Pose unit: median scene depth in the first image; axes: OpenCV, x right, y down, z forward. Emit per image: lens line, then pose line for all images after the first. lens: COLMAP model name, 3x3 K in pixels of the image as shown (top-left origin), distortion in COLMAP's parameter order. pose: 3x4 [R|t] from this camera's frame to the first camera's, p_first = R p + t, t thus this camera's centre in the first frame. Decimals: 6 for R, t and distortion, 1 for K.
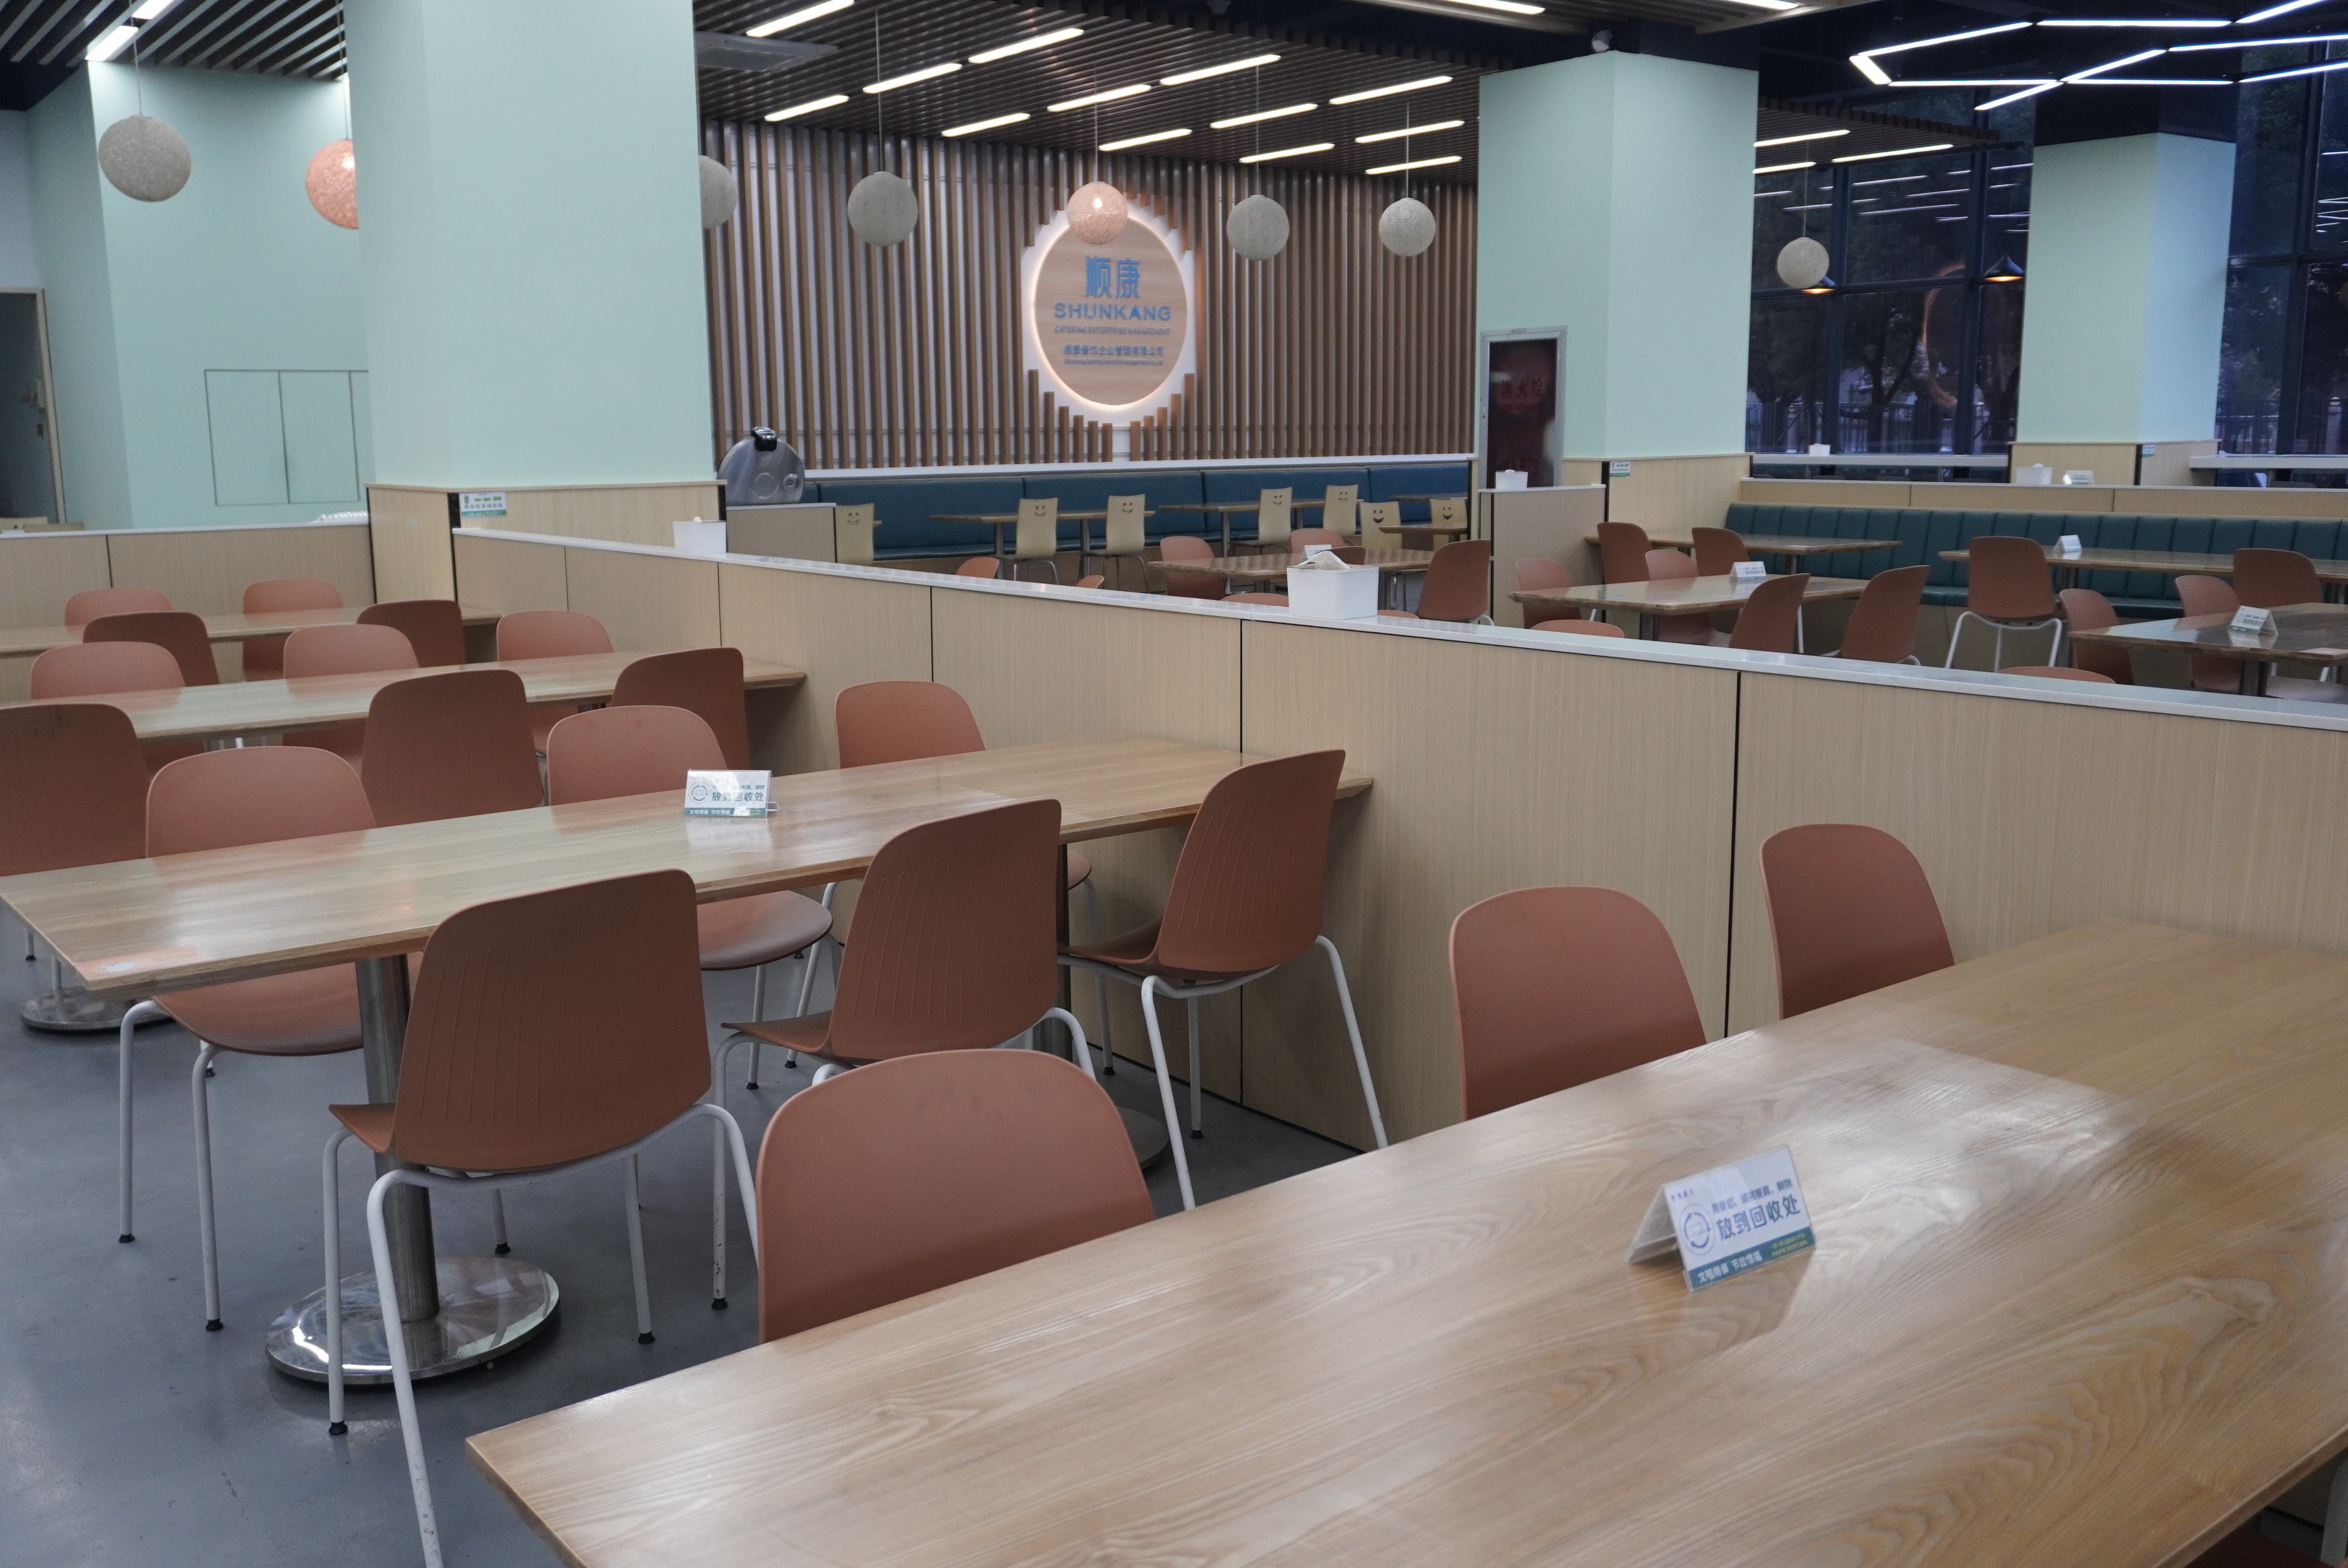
lens RADIAL K [[2027.3, 0, 1177.9], [0, 2027.3, 800.9], [0, 0, 1]] dist [-0.005059, 0.004893]
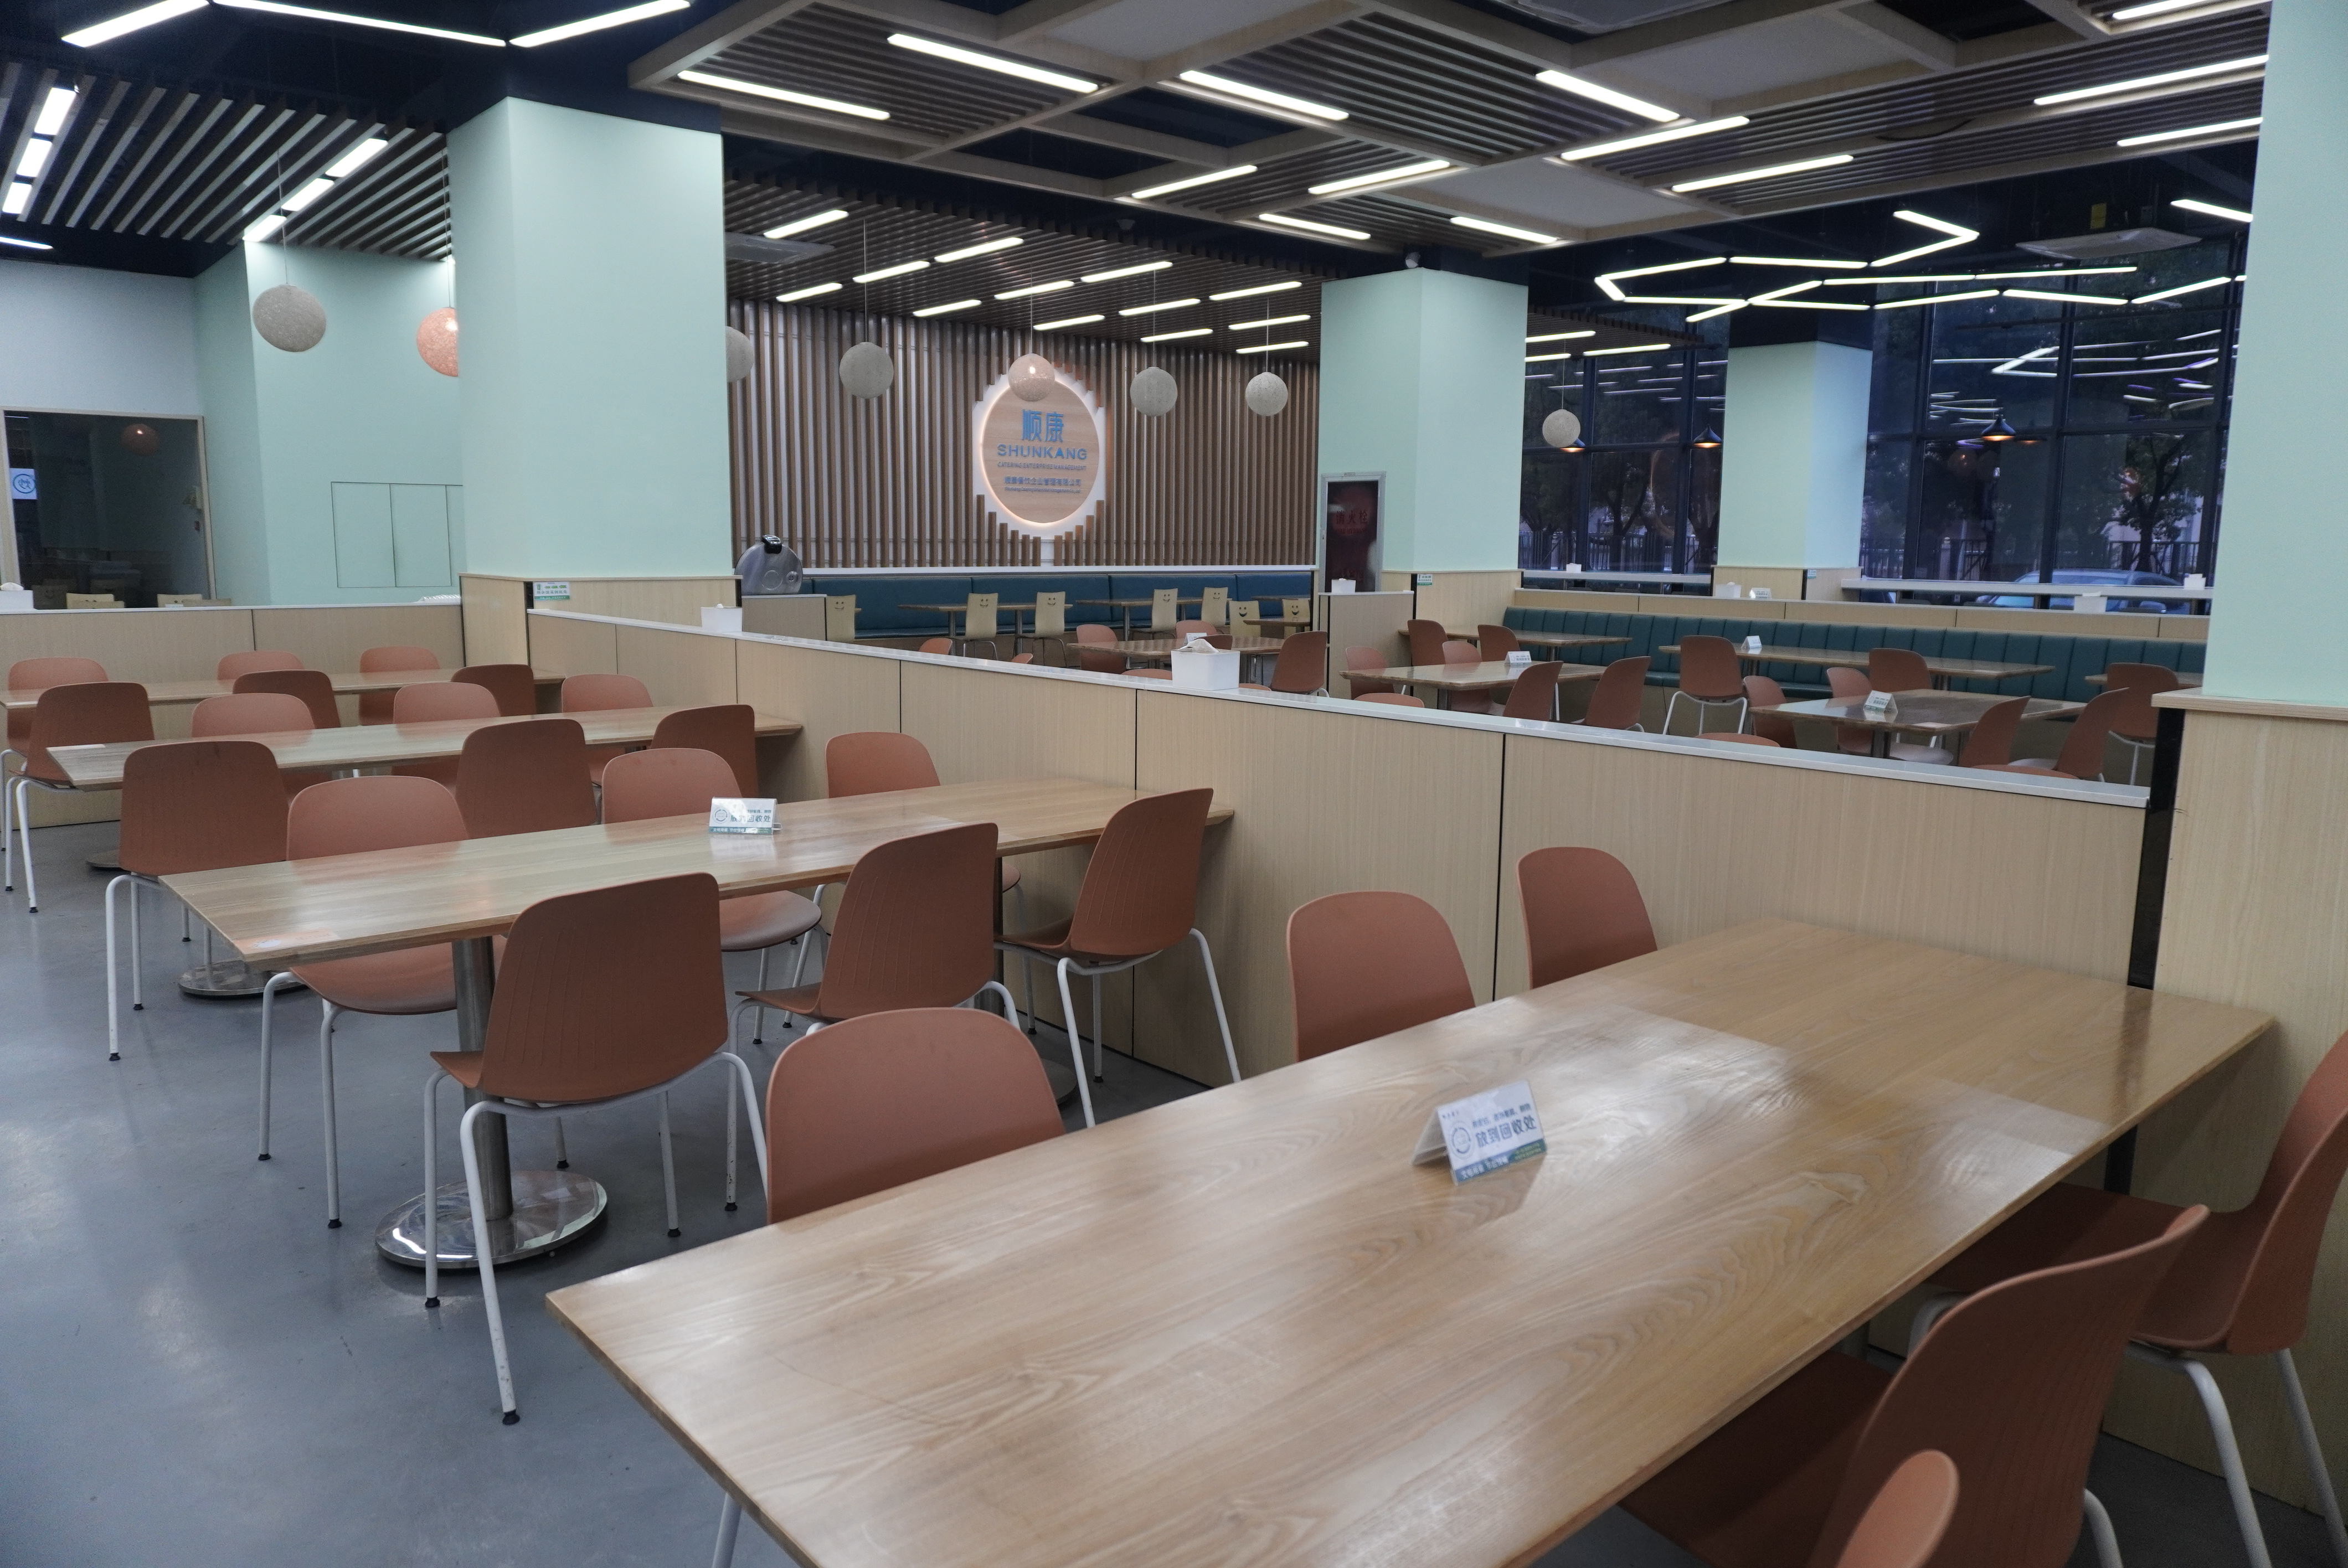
lens RADIAL K [[1566.4, 0, 1178.9], [0, 1566.4, 789.1], [0, 0, 1]] dist [-0.039740, 0.023992]
pose [[0.998271, 0.011853, 0.057566, 0.000376], [-0.010424, 0.999631, -0.025075, 0.000563], [-0.057842, 0.024431, 0.998027, -0.009720]]
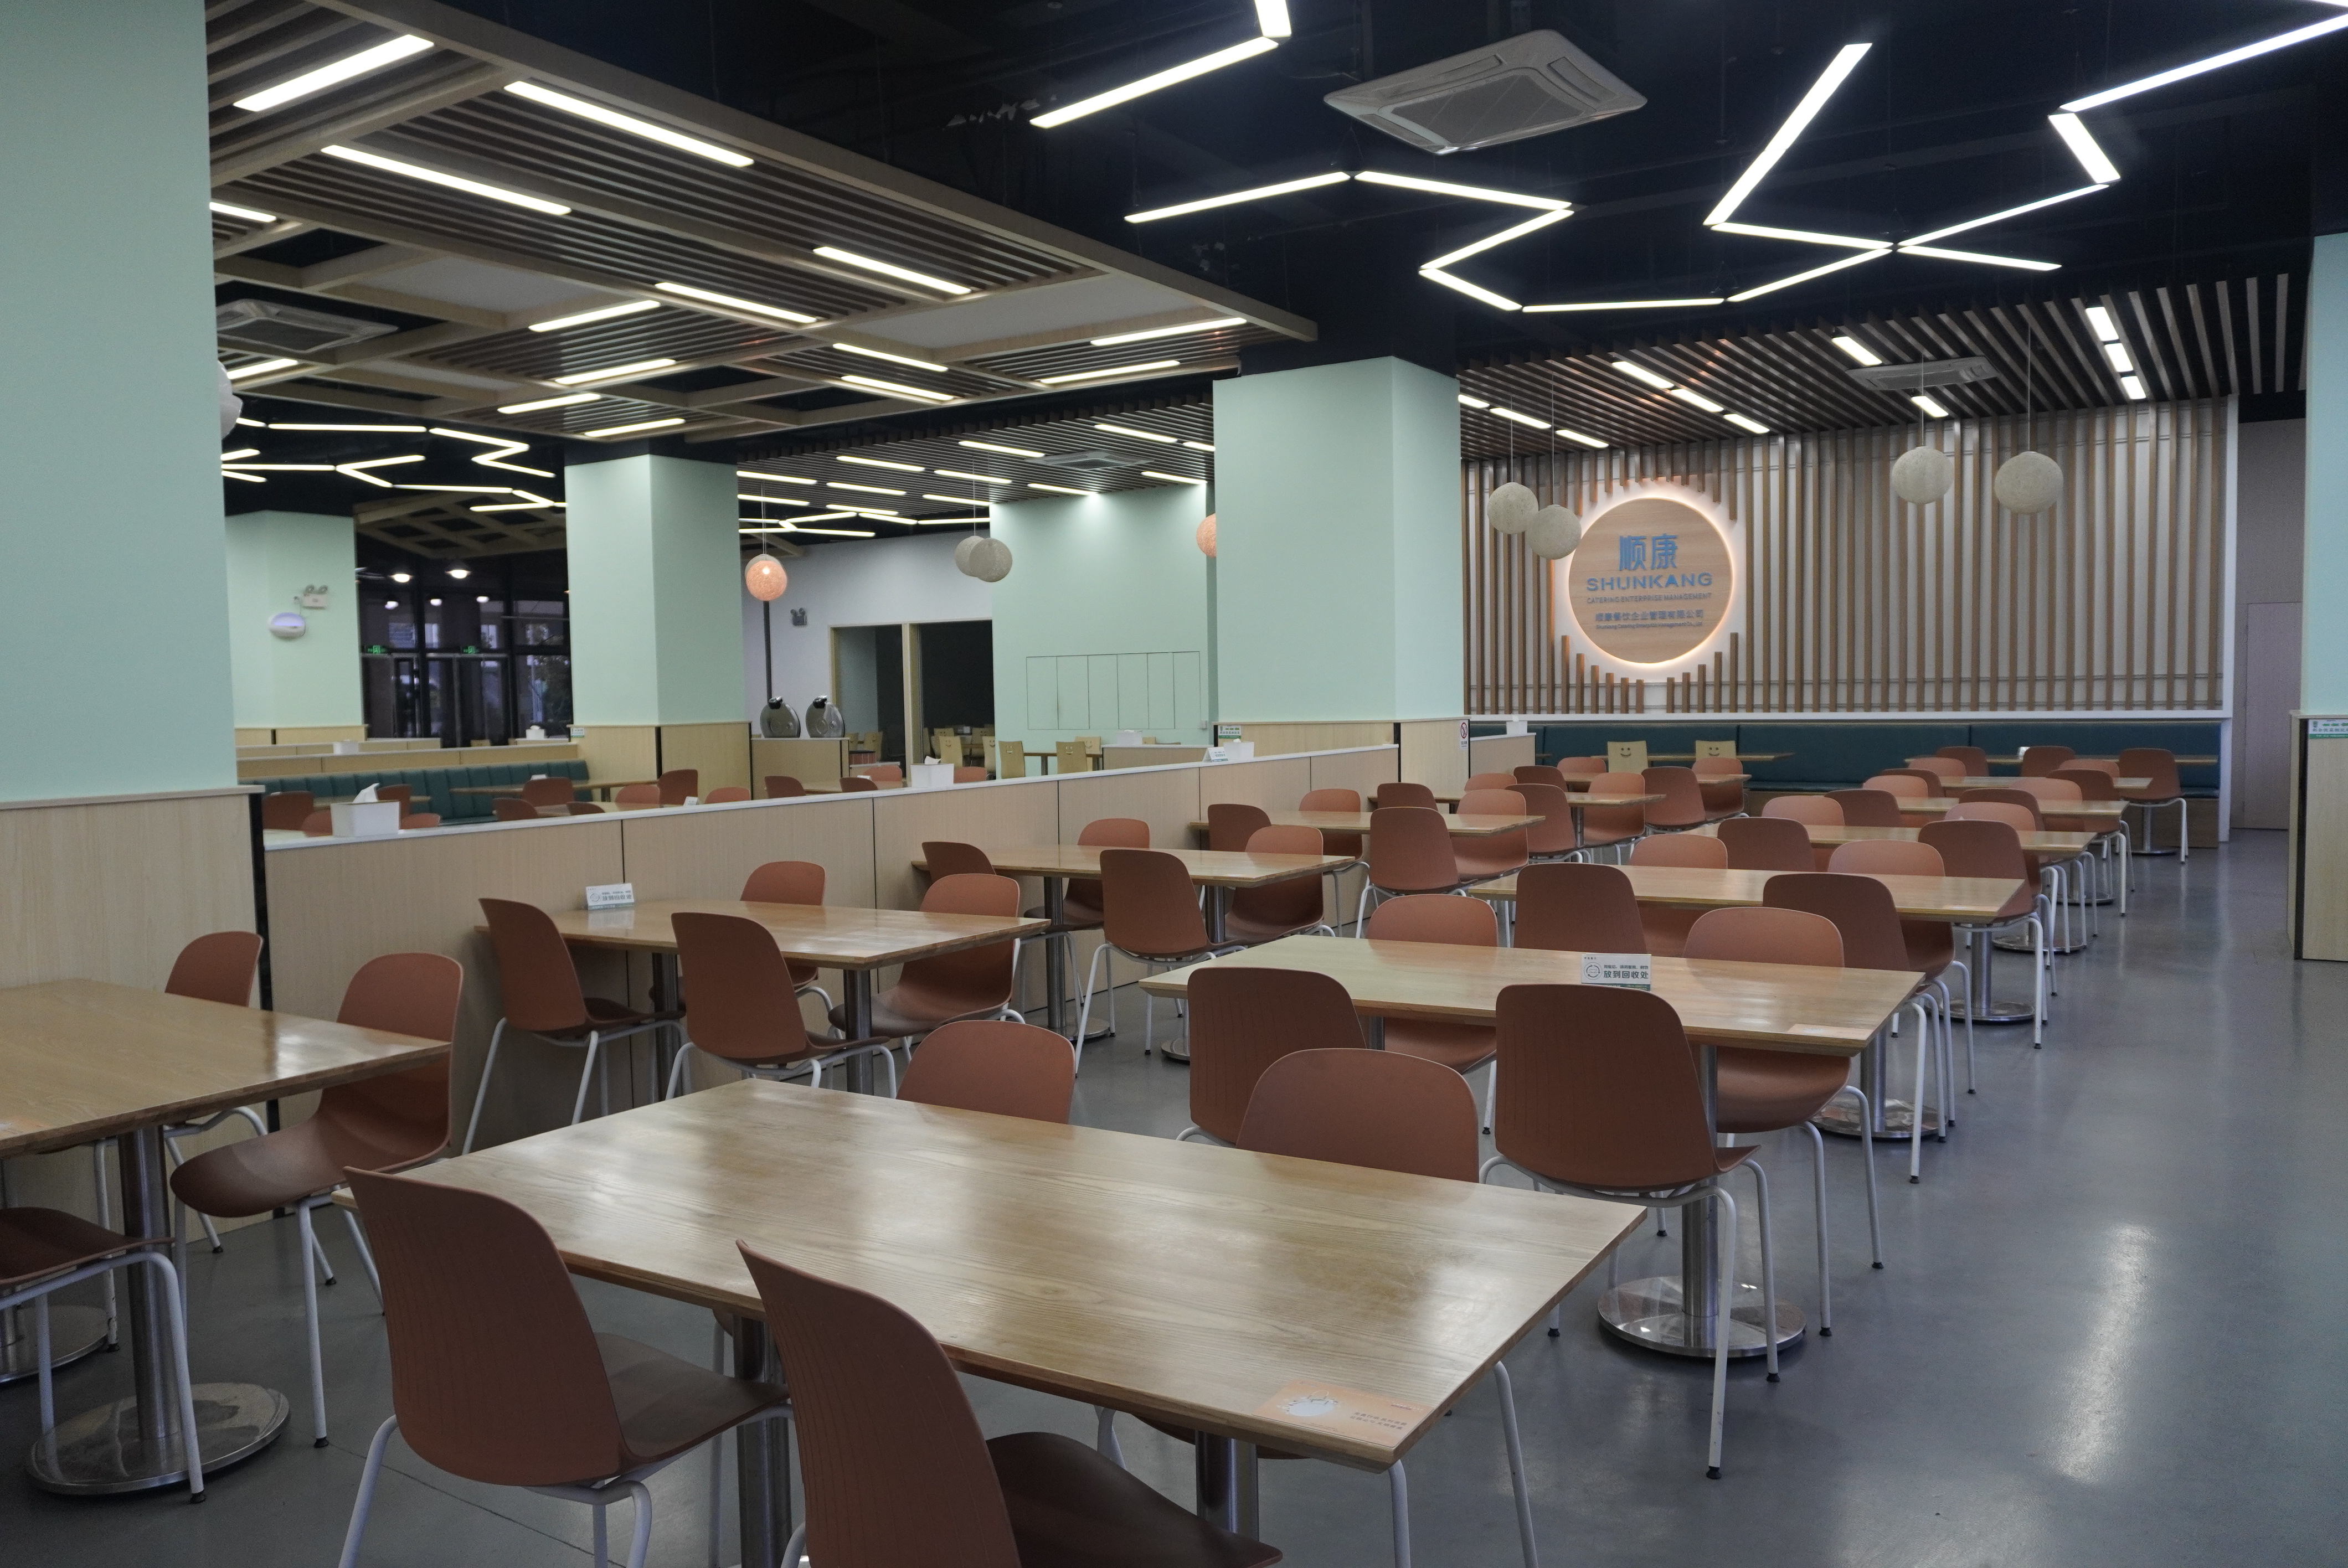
lens RADIAL K [[1741.9, 0, 1170.0], [0, 1741.9, 798.7], [0, 0, 1]] dist [-0.032899, 0.000953]
pose [[0.379854, 0.059709, -0.923118, 1.194464], [-0.153334, 0.988174, 0.000821, -0.128951], [0.912250, 0.141234, 0.384517, 0.632085]]
